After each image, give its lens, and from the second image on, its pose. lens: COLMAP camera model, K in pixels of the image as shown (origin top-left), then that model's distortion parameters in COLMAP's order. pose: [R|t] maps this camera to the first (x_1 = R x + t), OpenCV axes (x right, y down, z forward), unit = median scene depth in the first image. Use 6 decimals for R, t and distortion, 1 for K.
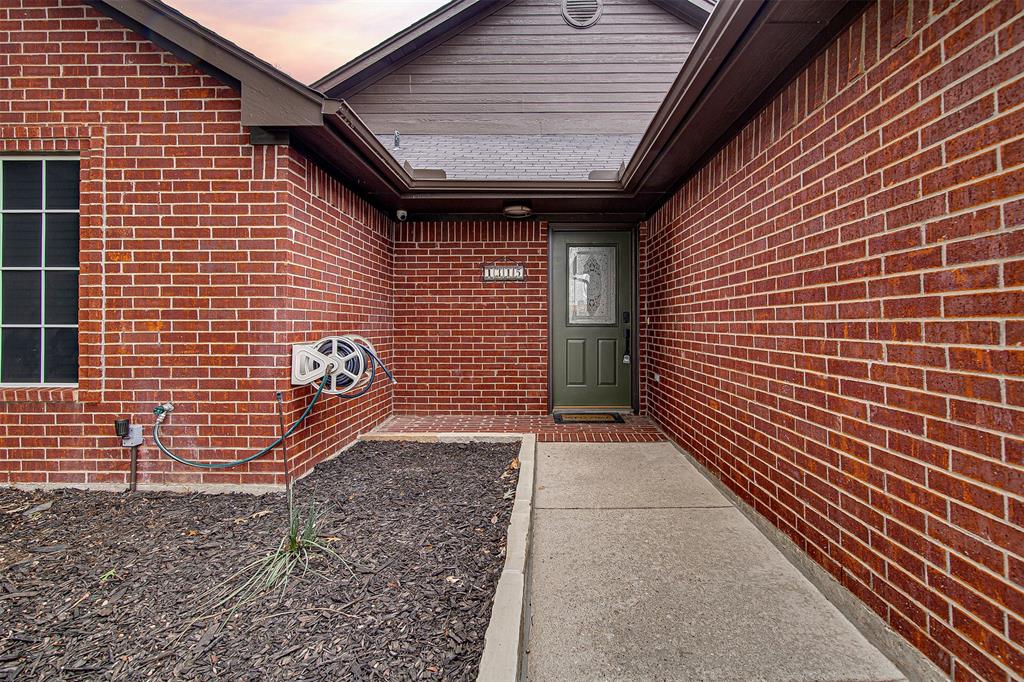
lens RADIAL K [[477.4, 0, 497.3], [0, 477.4, 338.5], [0, 0, 1]] dist [-0.003184, -0.000490]
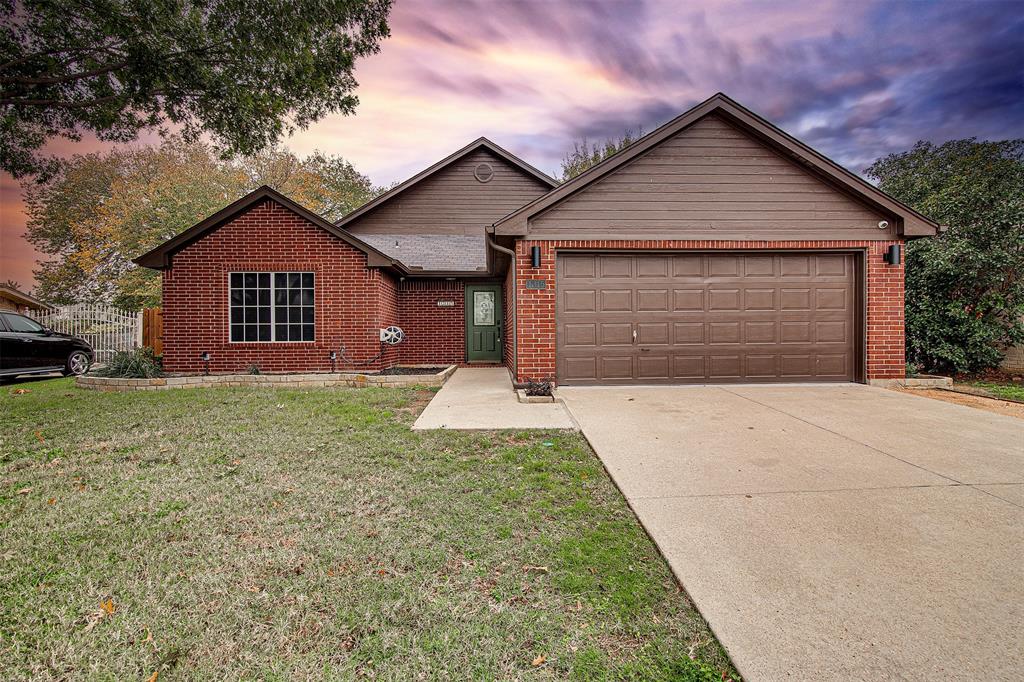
lens RADIAL K [[477.4, 0, 497.3], [0, 477.4, 338.5], [0, 0, 1]] dist [-0.003184, -0.000490]
pose [[0.994841, -0.008601, 0.101079, 0.046472], [0.011571, 0.999517, -0.028839, 0.182566], [-0.100782, 0.029860, 0.994460, -2.354132]]
